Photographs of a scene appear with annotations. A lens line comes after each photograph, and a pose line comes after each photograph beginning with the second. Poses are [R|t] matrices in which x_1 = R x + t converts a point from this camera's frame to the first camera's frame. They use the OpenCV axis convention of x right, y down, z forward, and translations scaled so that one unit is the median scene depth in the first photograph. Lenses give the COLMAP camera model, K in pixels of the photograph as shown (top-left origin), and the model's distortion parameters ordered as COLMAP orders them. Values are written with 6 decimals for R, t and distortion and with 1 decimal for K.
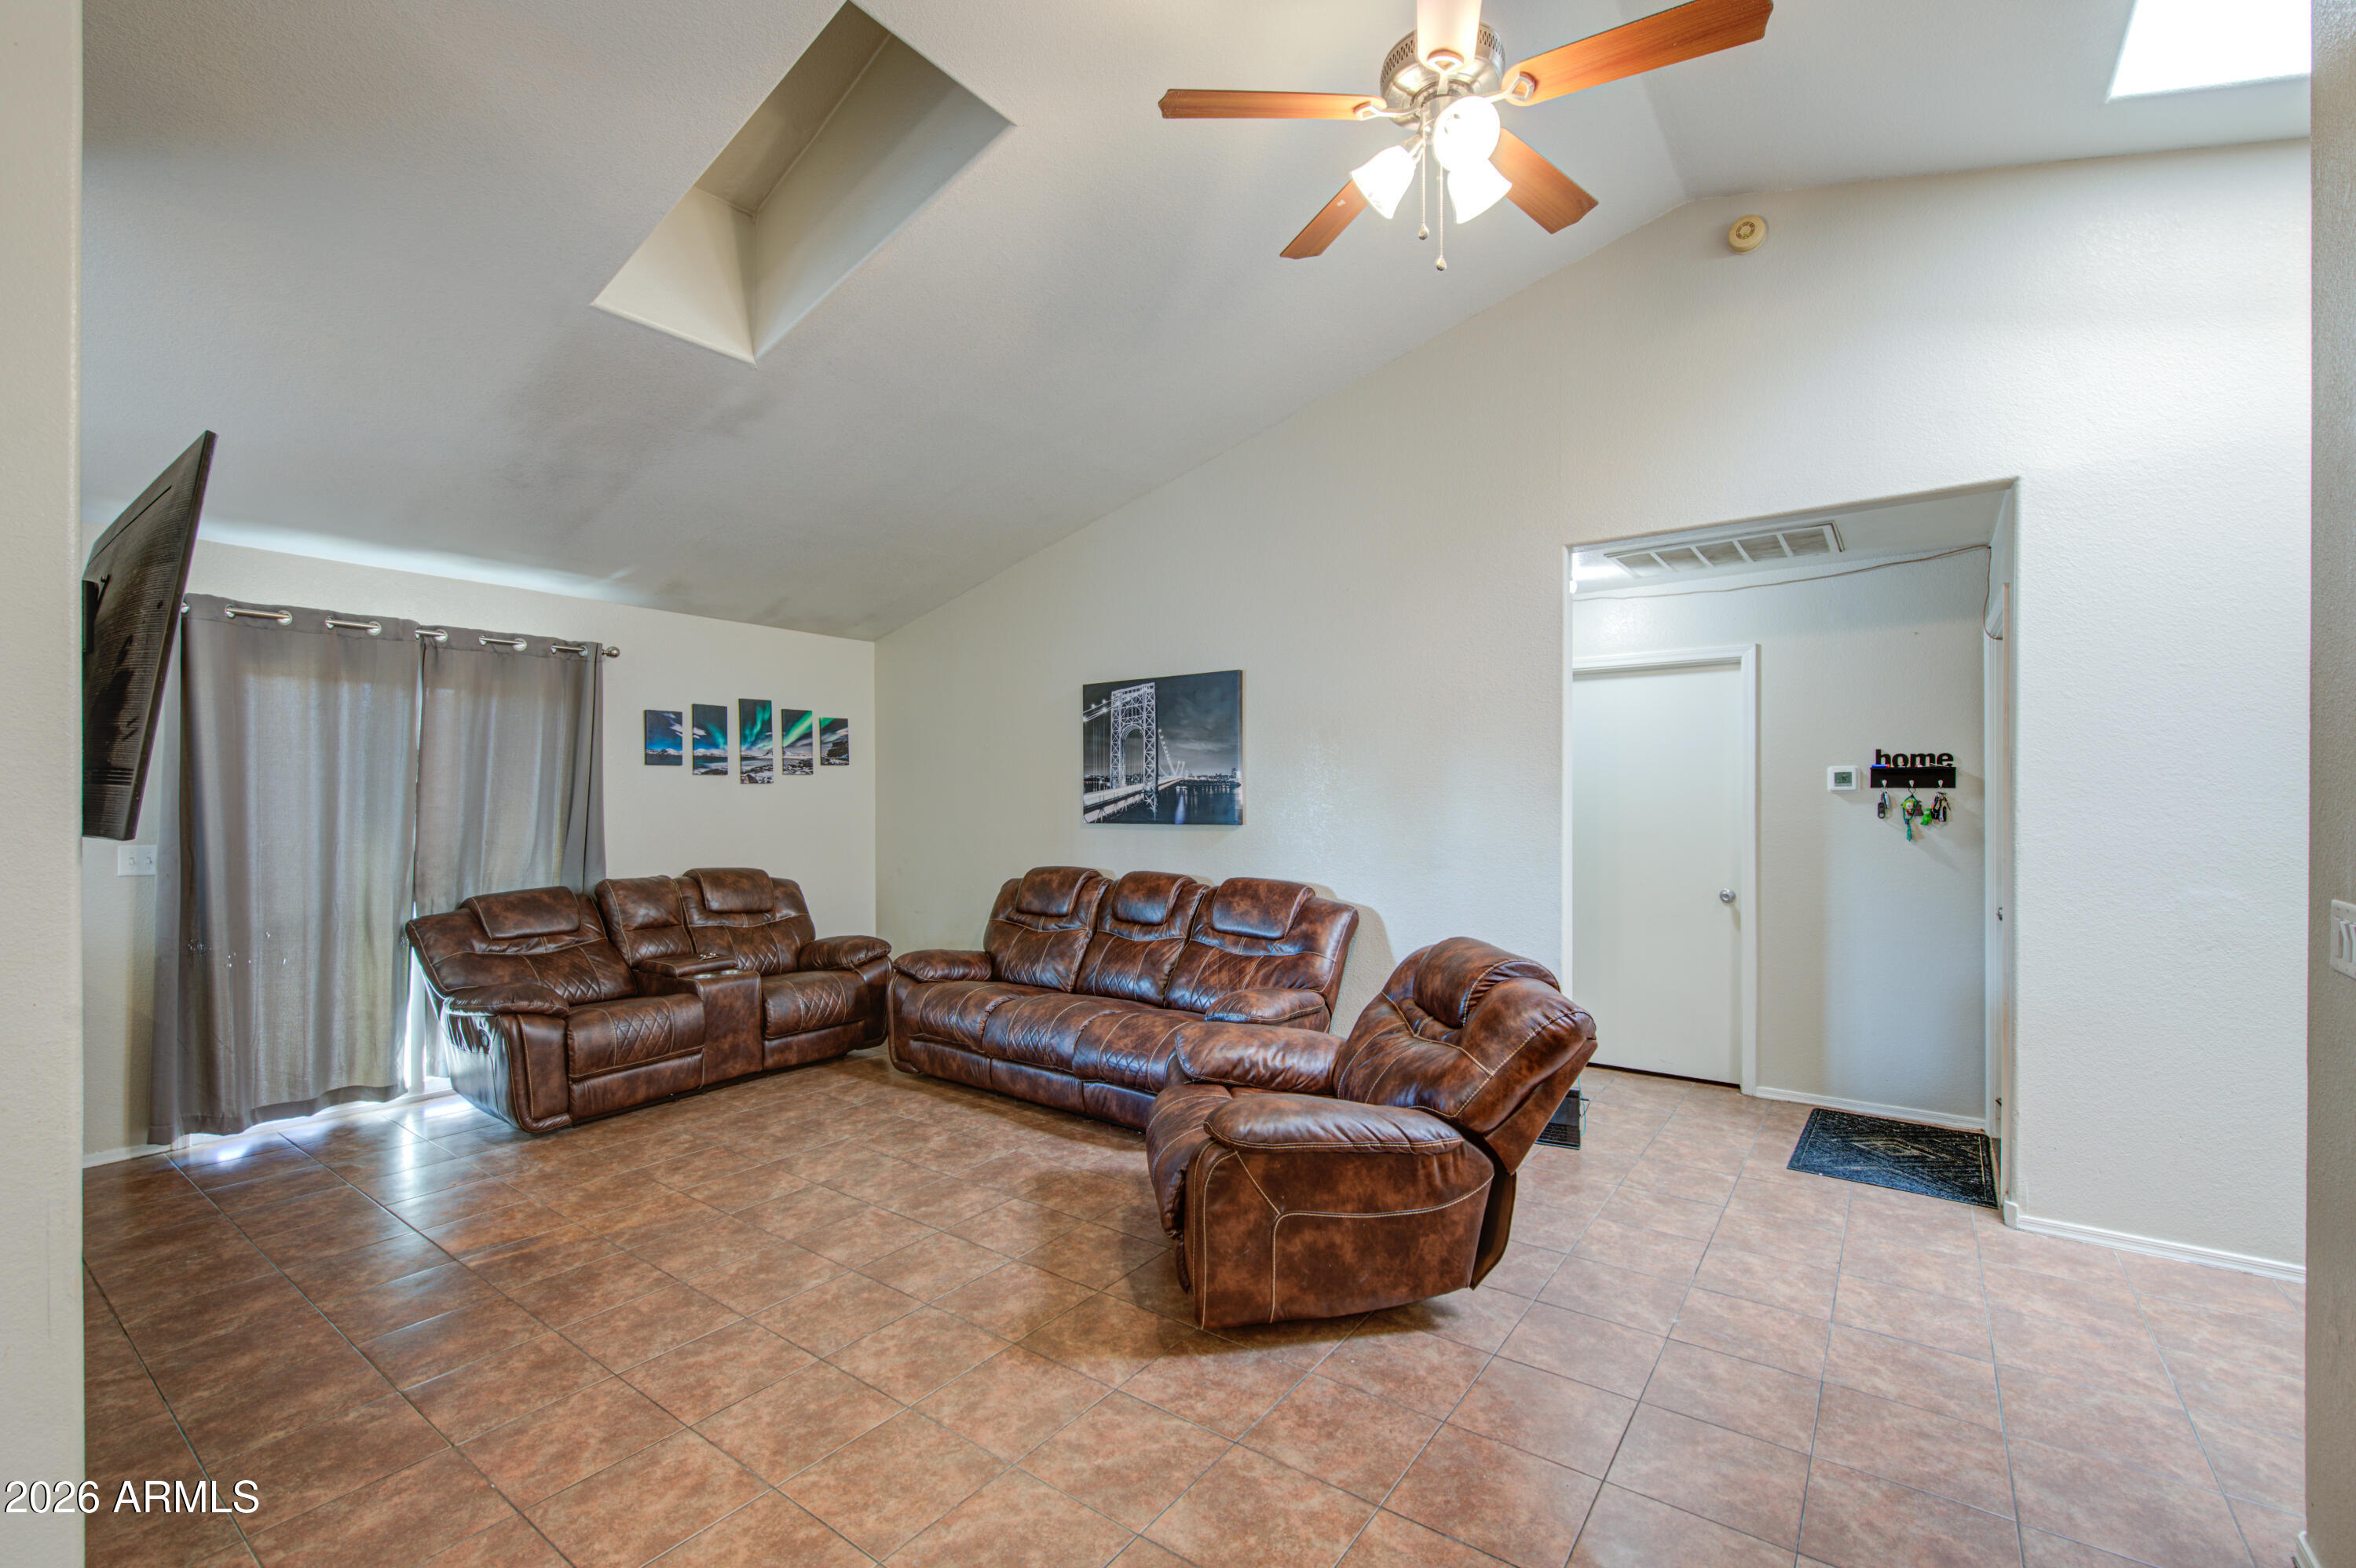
lens RADIAL K [[977.9, 0, 1177.6], [0, 977.9, 793.6], [0, 0, 1]] dist [-0.000146, 0.000000]
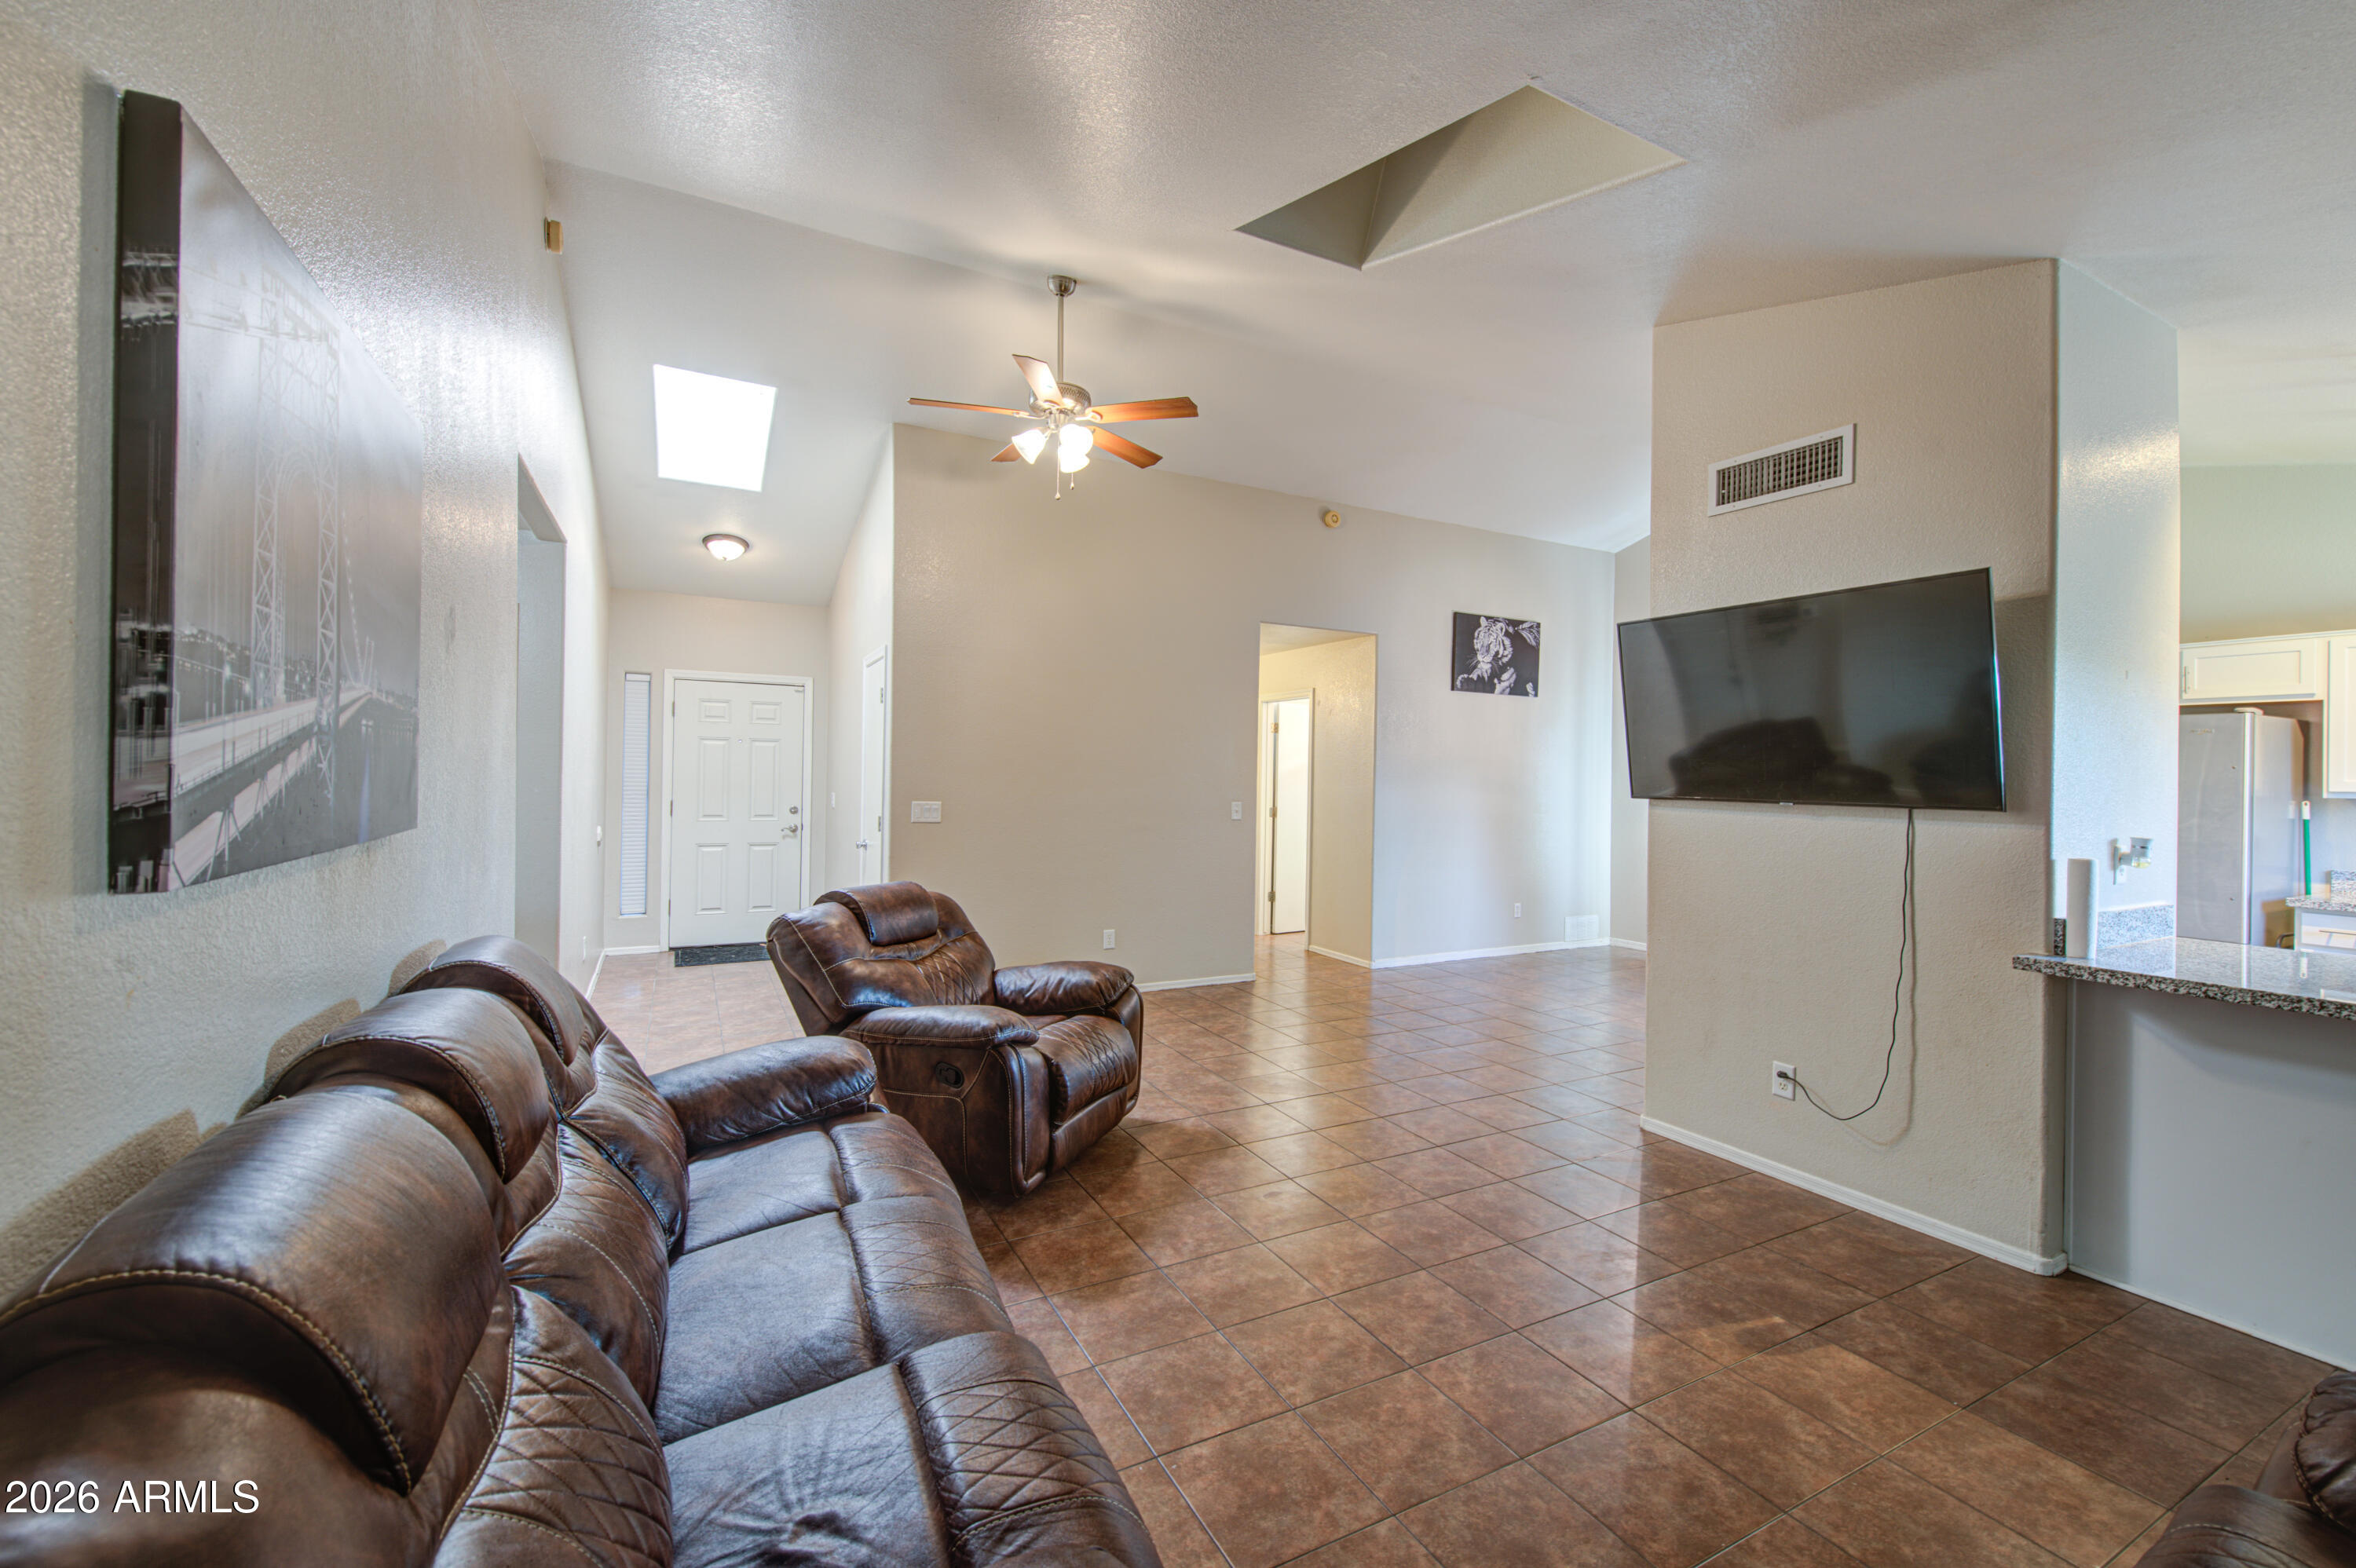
lens RADIAL K [[977.9, 0, 1182.3], [0, 977.9, 778.5], [0, 0, 1]] dist [-0.000146, 0.000000]
pose [[-0.893390, -0.013346, 0.449083, -0.536908], [-0.016956, 0.999848, -0.004016, 0.013600], [-0.448962, -0.011203, -0.893481, 1.710515]]
